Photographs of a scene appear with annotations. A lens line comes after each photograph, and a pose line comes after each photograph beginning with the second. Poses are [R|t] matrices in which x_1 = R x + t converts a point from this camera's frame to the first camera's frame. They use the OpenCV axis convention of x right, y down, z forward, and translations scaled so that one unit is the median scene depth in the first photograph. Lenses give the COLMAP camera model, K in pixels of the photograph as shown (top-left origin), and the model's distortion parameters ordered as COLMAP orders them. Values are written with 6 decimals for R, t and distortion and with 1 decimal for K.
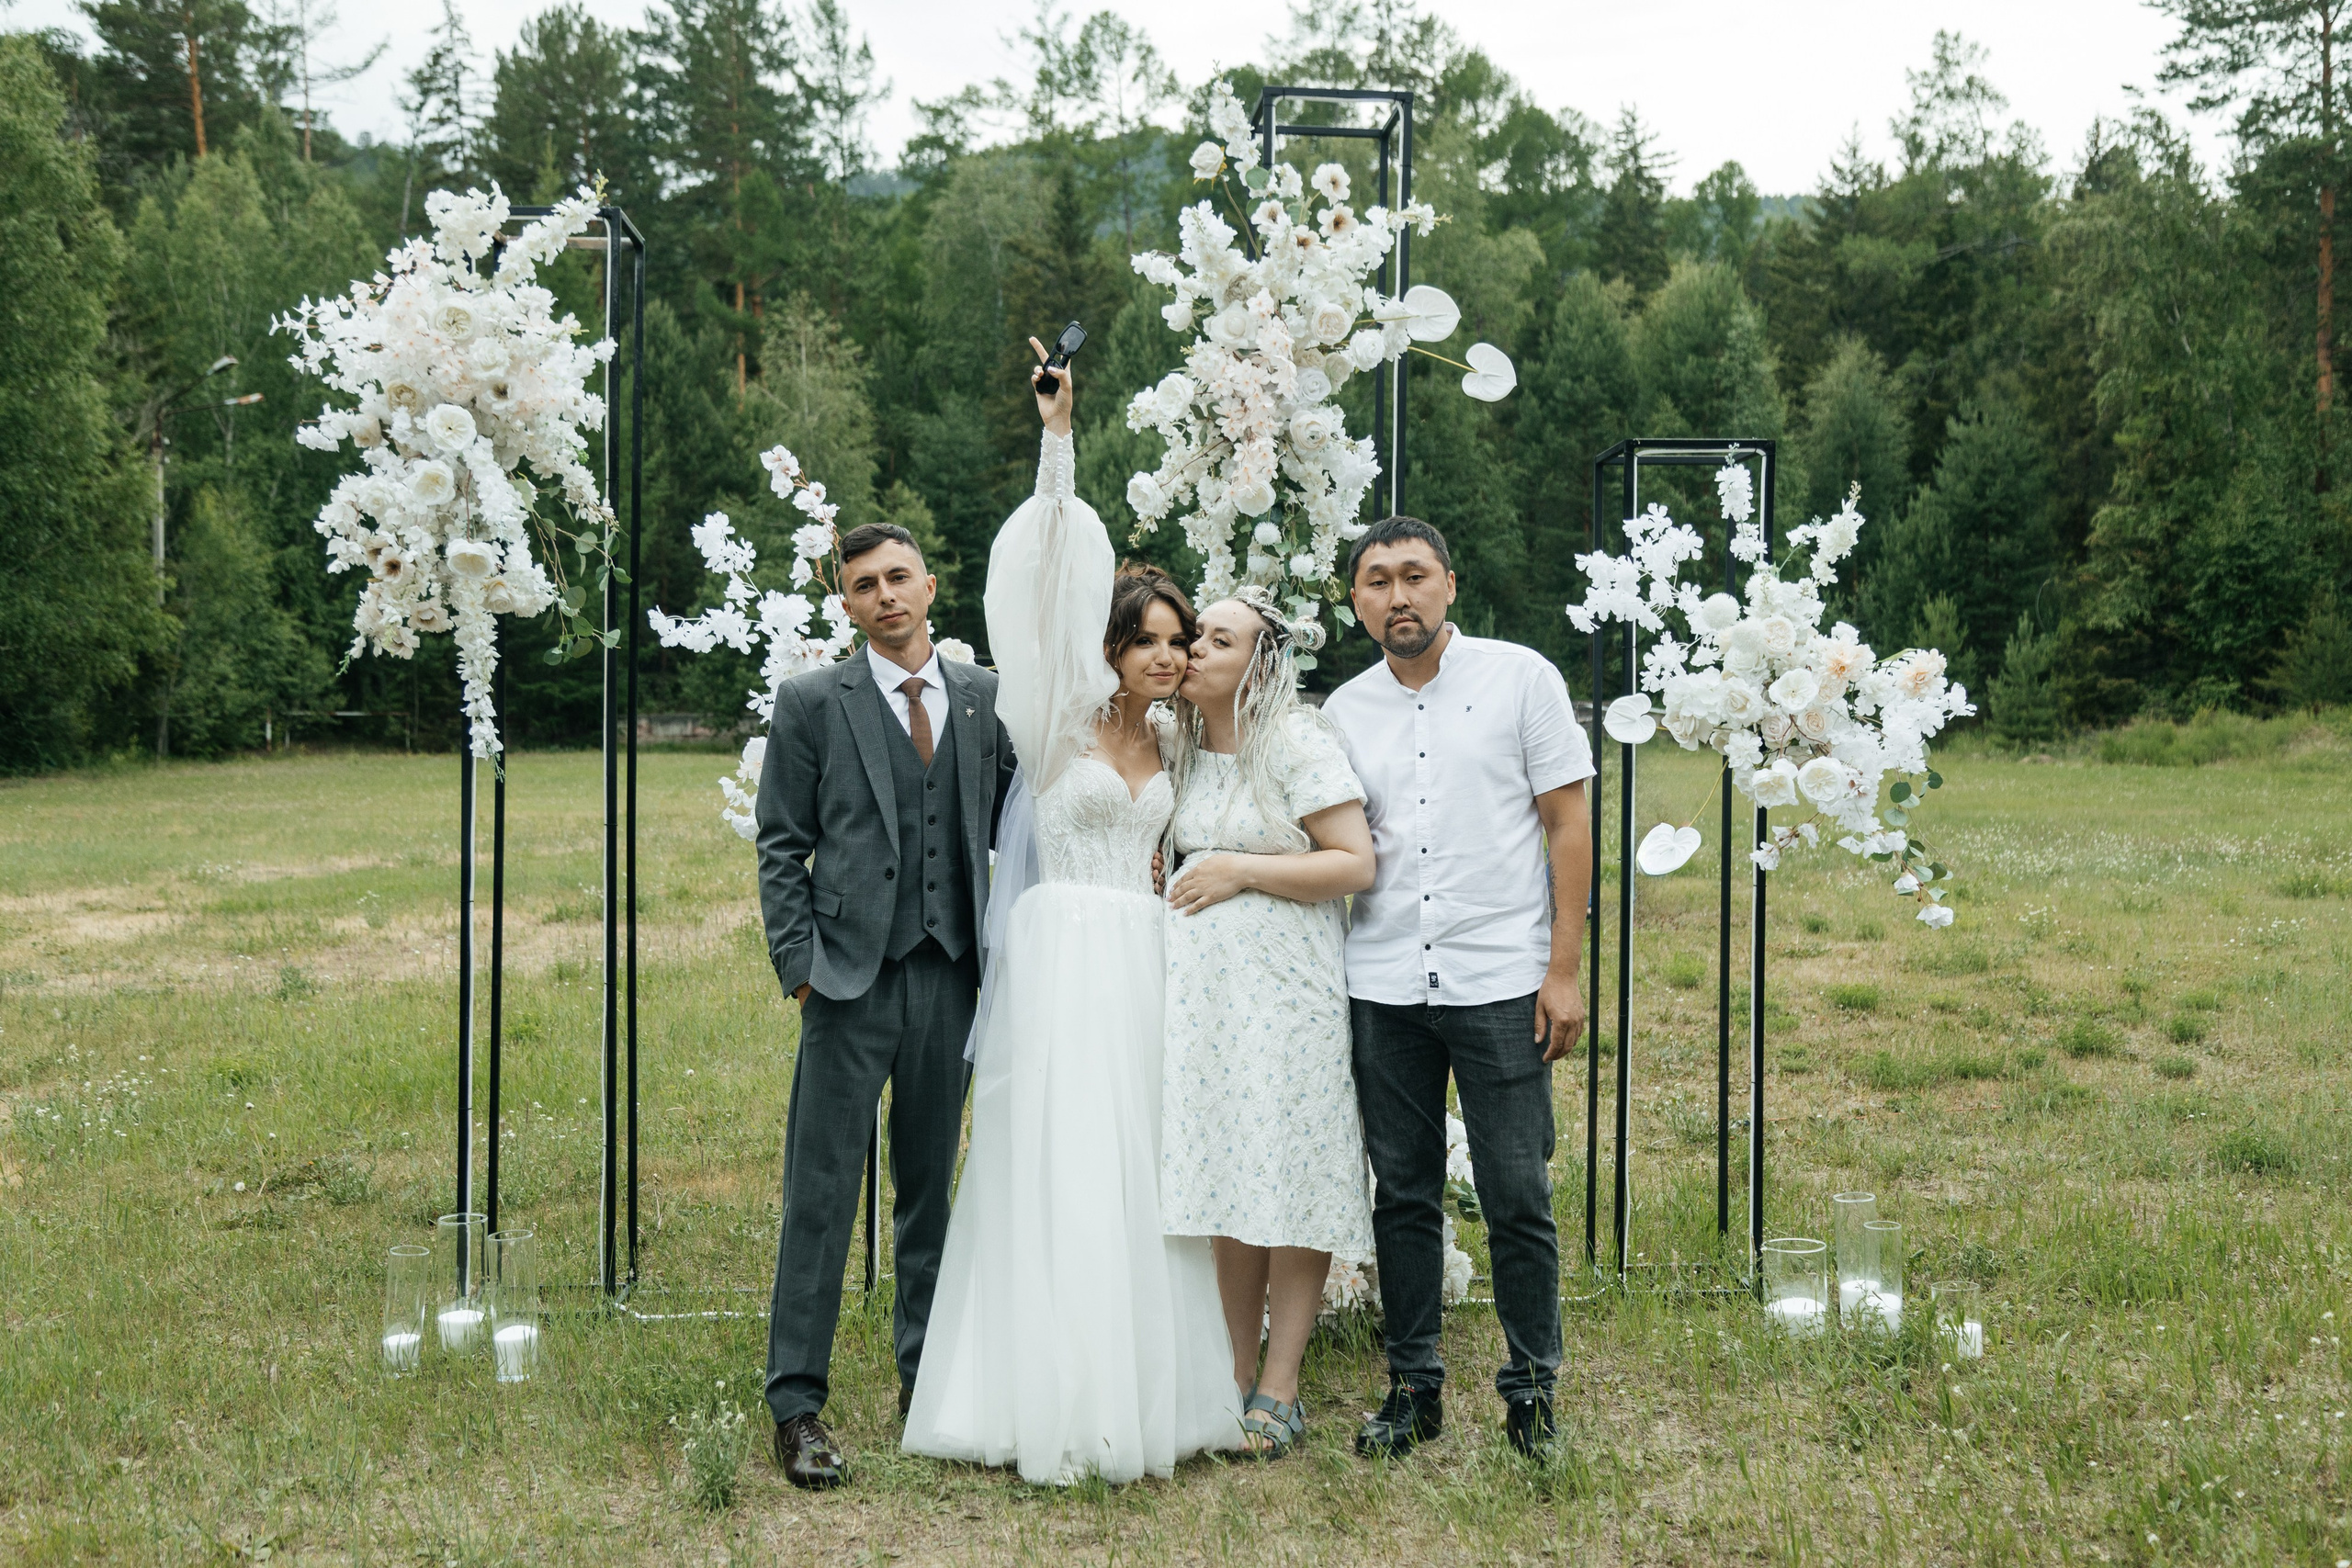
lens RADIAL K [[2496.0, 0, 1185.1], [0, 2496.0, 875.6], [0, 0, 1]] dist [0.025977, 0.000000]
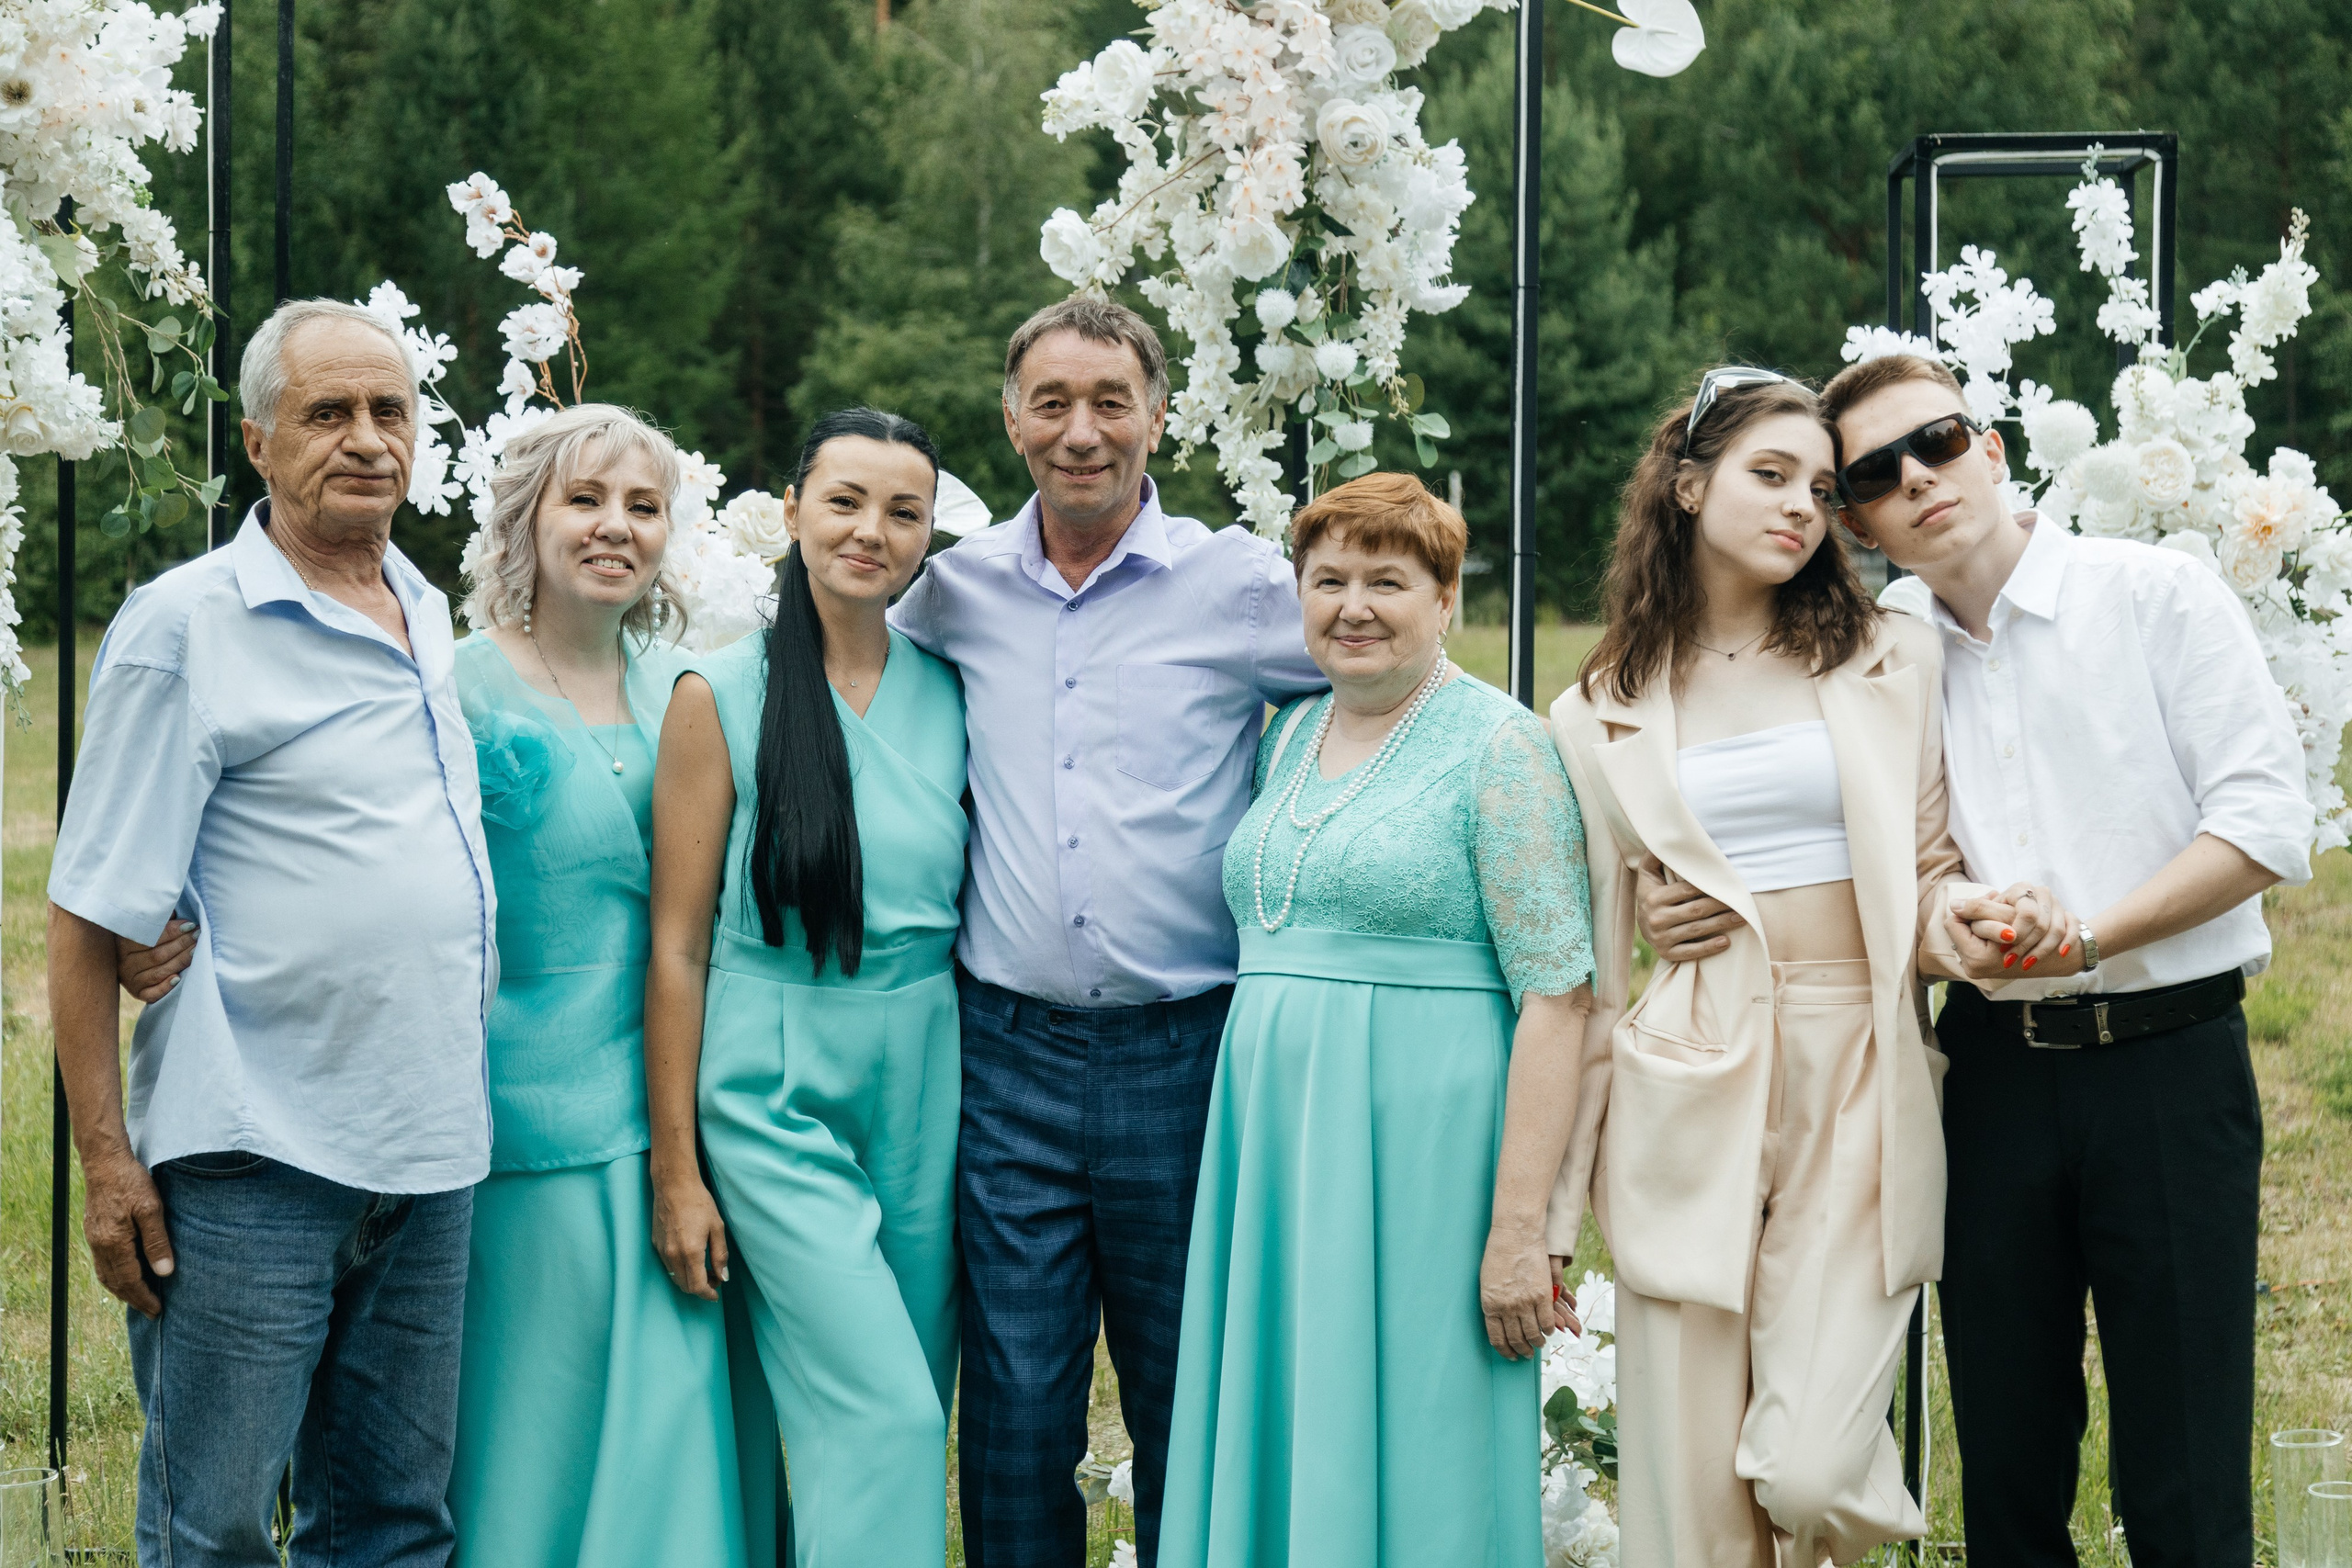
lens RADIAL K [[4109.9, 0, 1212.0], [0, 4109.9, 851.7], [0, 0, 1]] dist [-0.001177, 0.000000]
pose [[0.995385, 0.000191, -0.095959, 0.106182], [0.000499, 0.999974, 0.007172, -0.014442], [0.095958, -0.007187, 0.995359, 0.027171]]
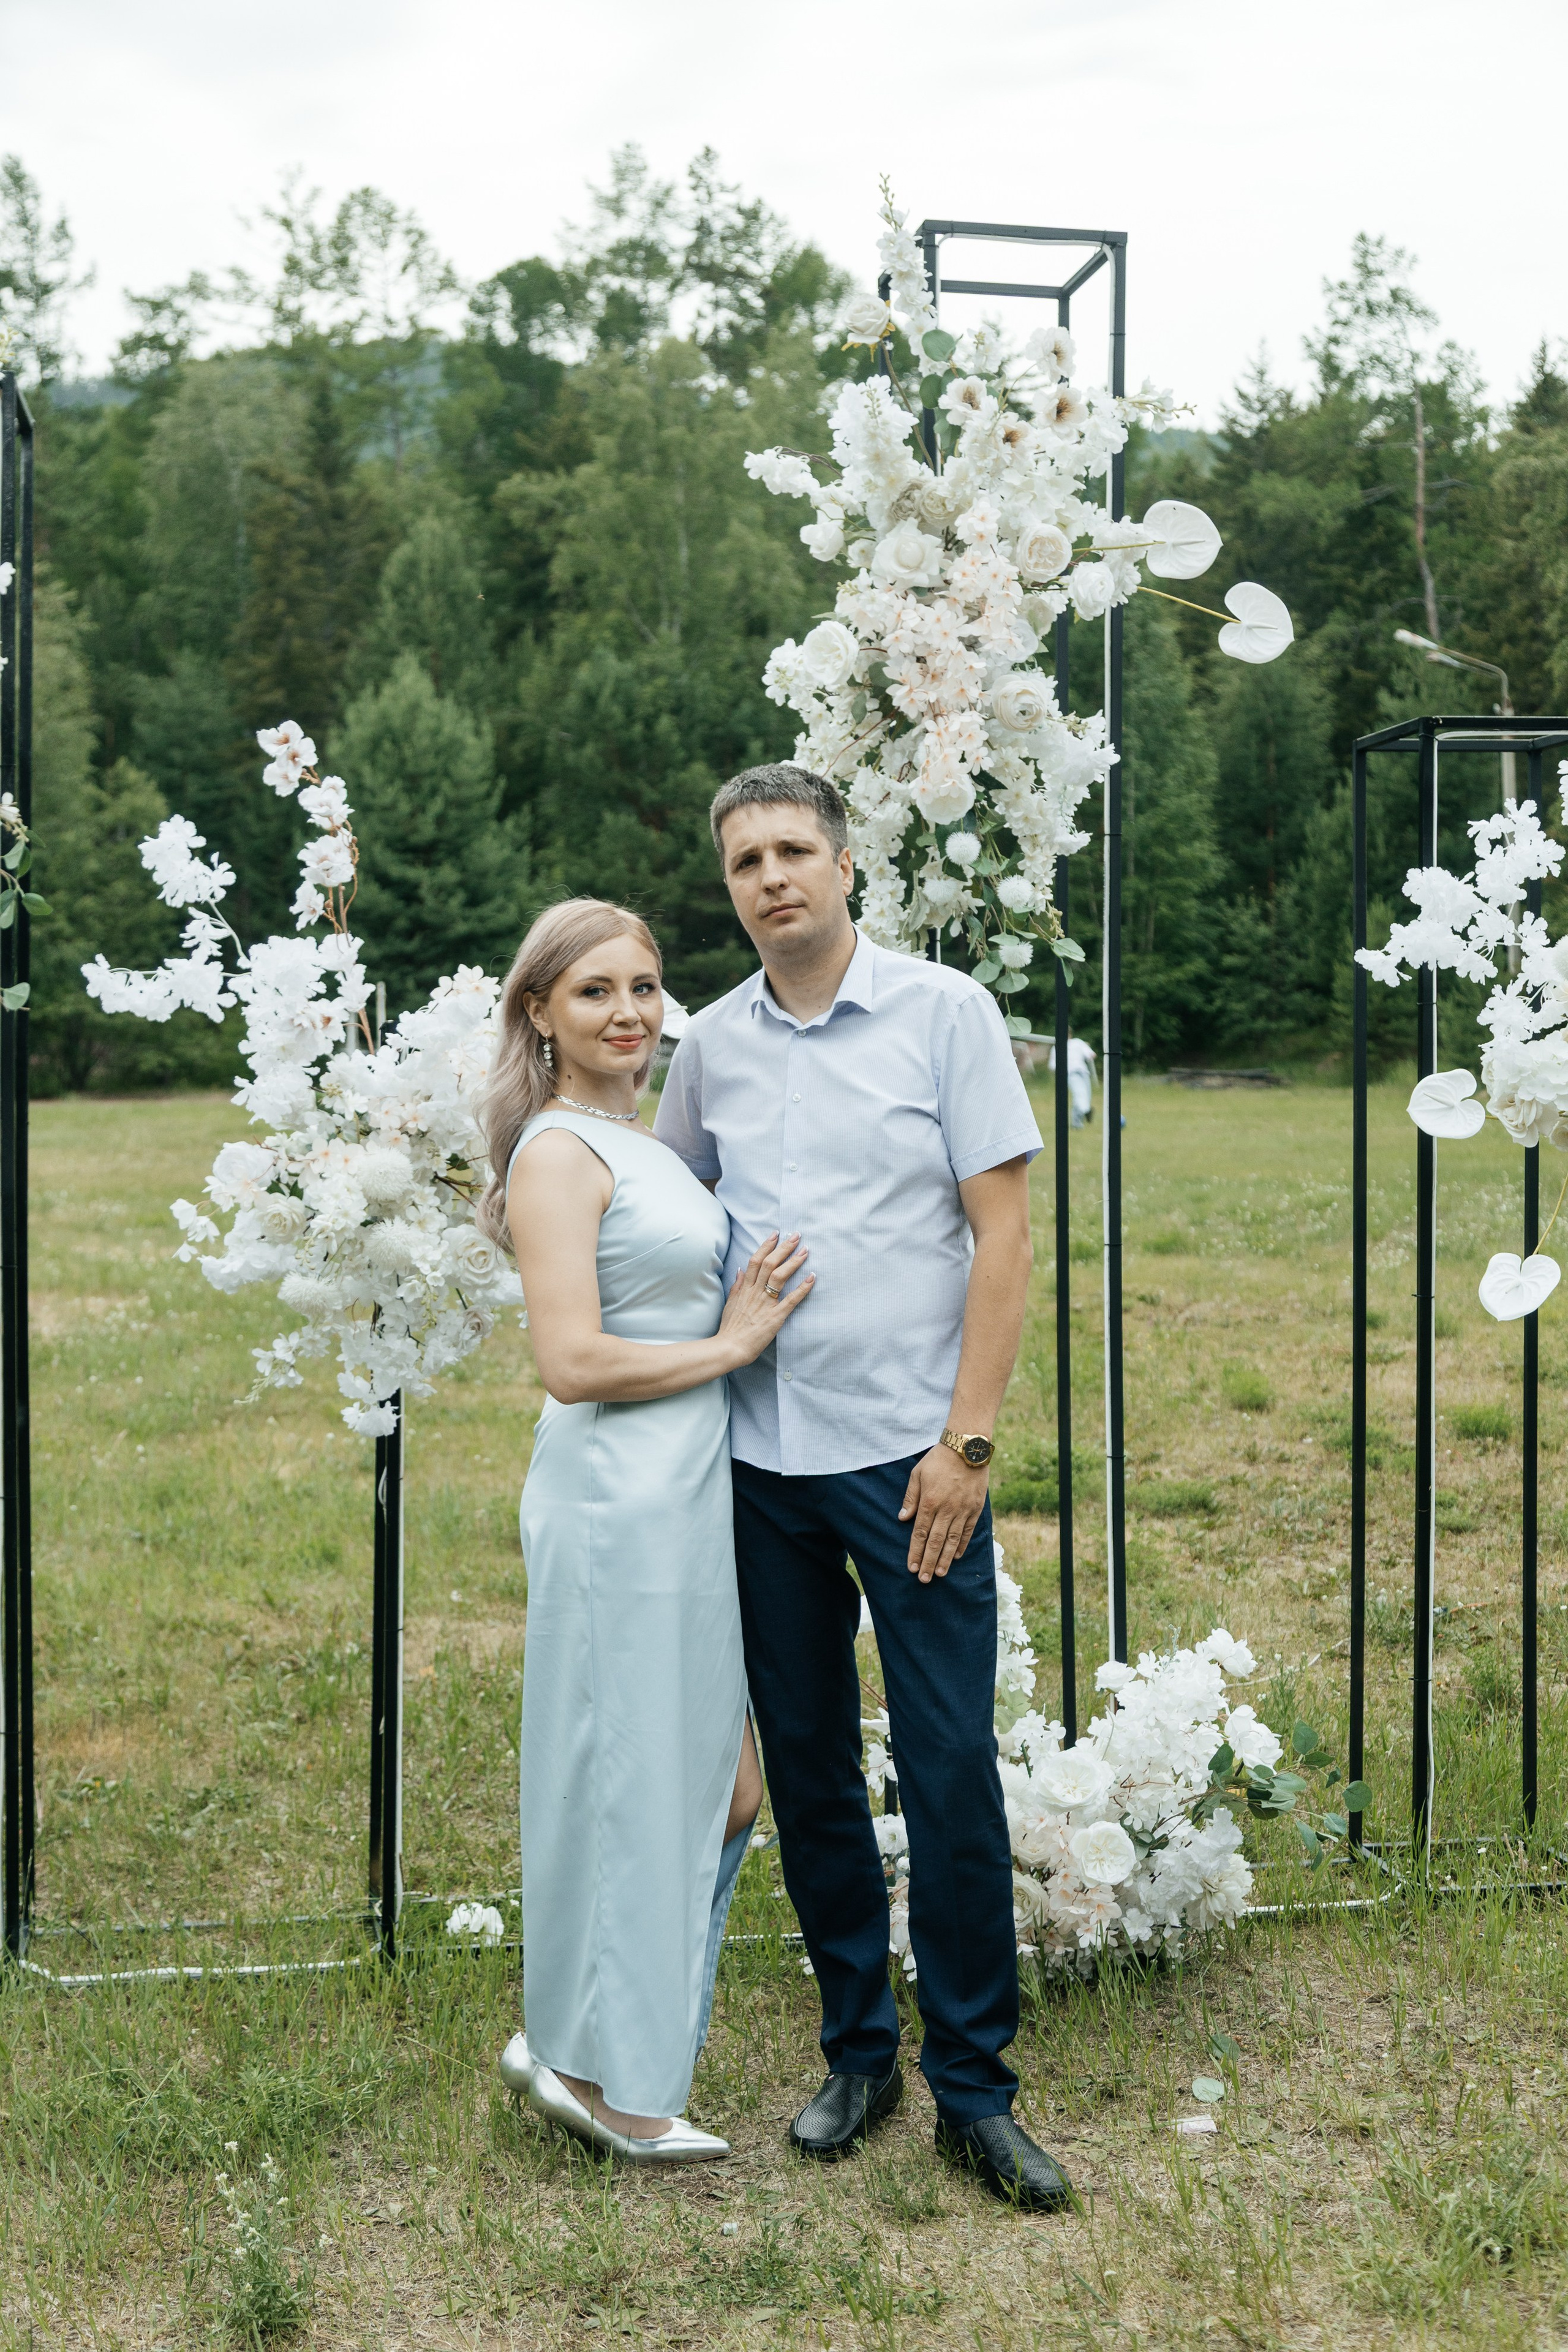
lens RADIAL K [[3019.3, 0, 773.4], [0, 3019.3, 1209.5], [0, 0, 1]] dist [0.049897, 0.000000]
pose [[0.995165, -0.010048, 0.097702, -0.100998], [0.010971, 0.999900, -0.008910, -0.026108], [-0.097602, 0.009939, 0.995176, 0.146009]]
